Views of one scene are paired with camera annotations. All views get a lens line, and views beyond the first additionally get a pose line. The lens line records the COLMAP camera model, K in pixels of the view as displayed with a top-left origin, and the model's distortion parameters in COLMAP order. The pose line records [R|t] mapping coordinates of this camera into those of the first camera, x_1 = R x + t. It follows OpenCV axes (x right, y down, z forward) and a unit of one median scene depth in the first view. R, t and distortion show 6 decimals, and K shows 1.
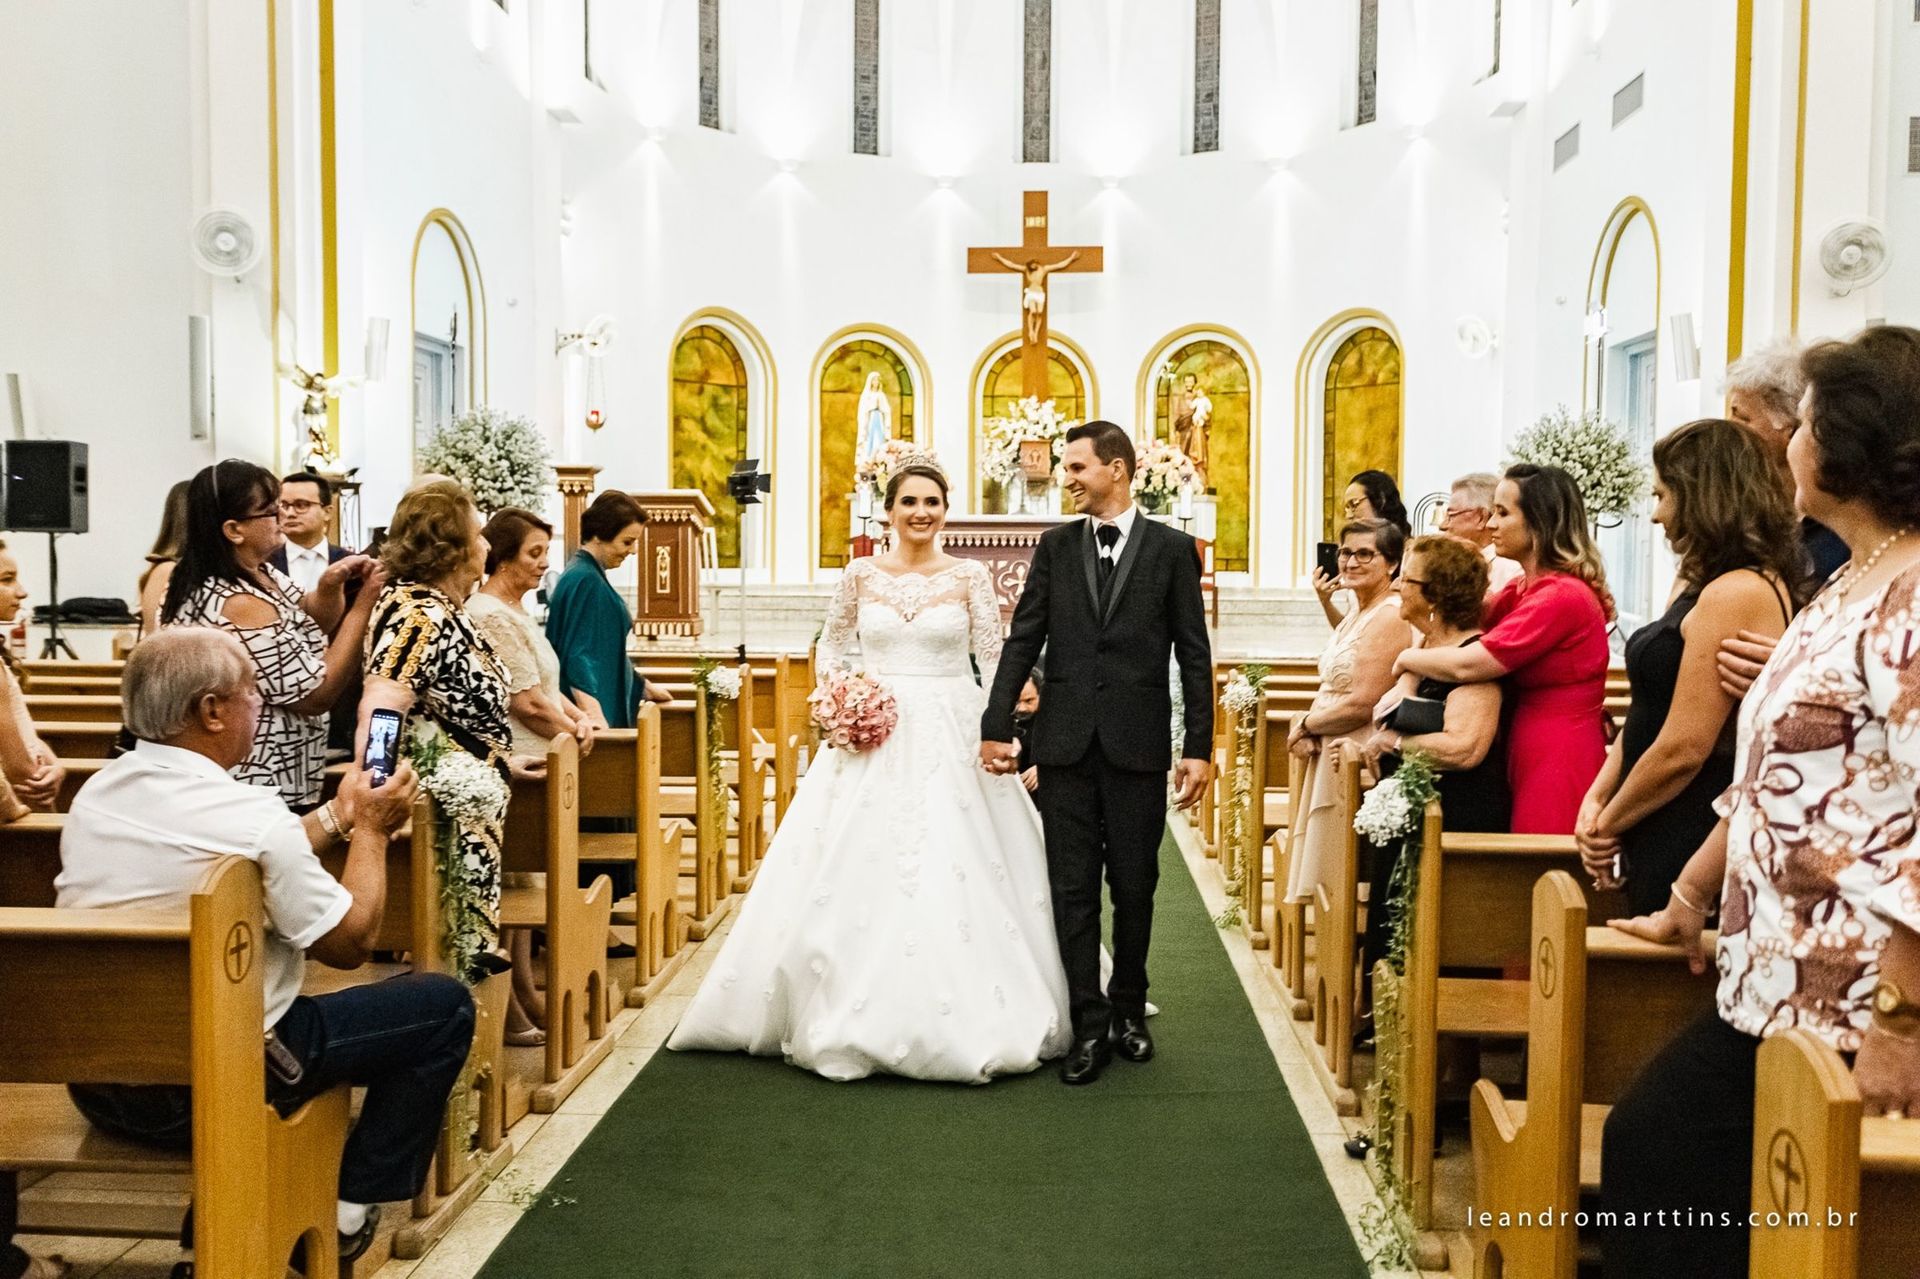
lens RADIAL K [[1658.3, 0, 960.0], [0, 1658.3, 639.5], [0, 0, 1]] dist [0.012400, 0.005105]
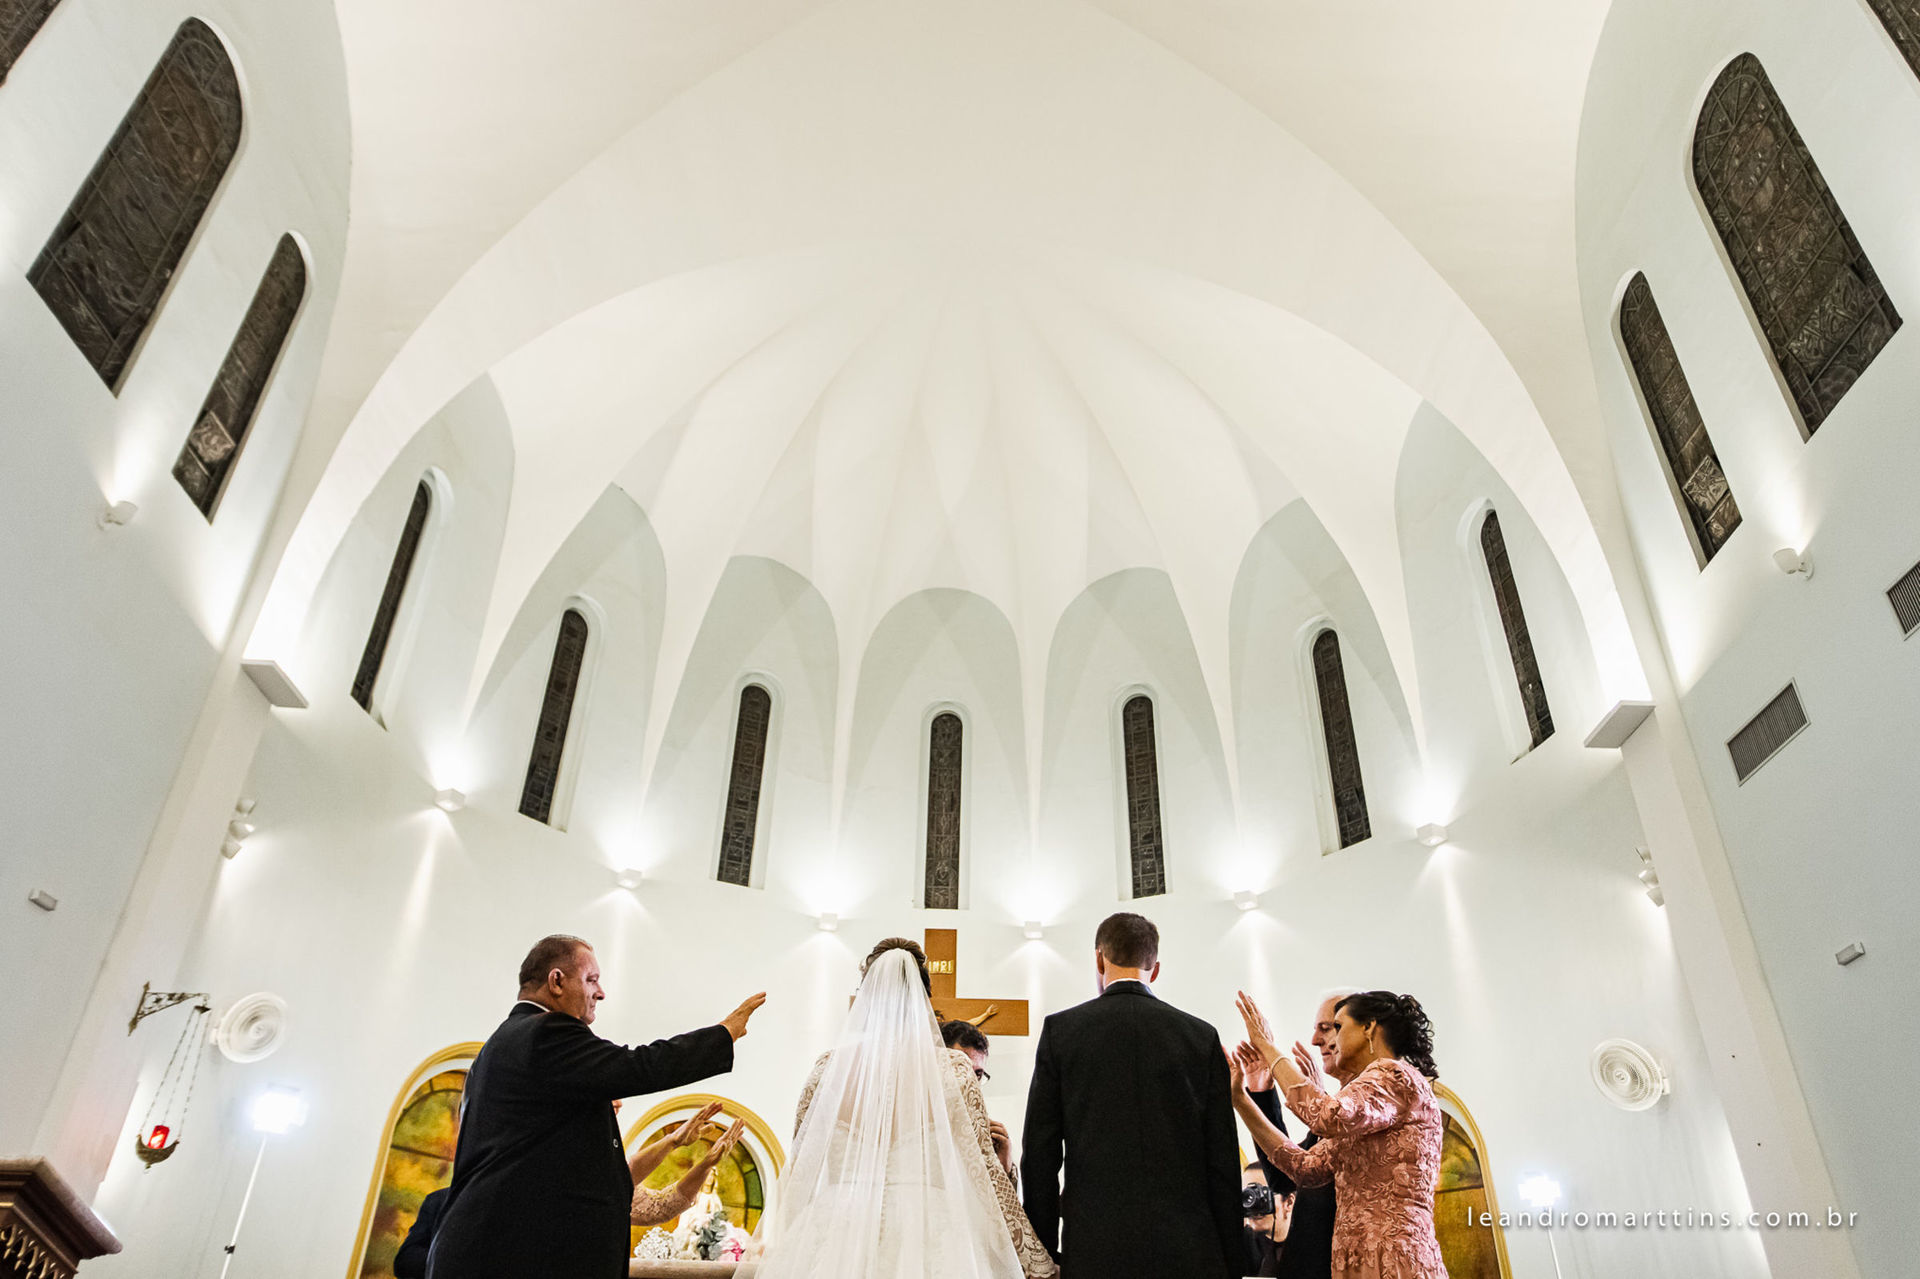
lens RADIAL K [[1303.5, 0, 935.1], [0, 1303.5, 640.4], [0, 0, 1]] dist [0.006541, -0.003320]
pose [[0.997934, 0.053093, 0.036192, 0.012784], [-0.020749, 0.799349, -0.600508, -0.007165], [-0.060813, 0.598516, 0.798799, 0.416479]]
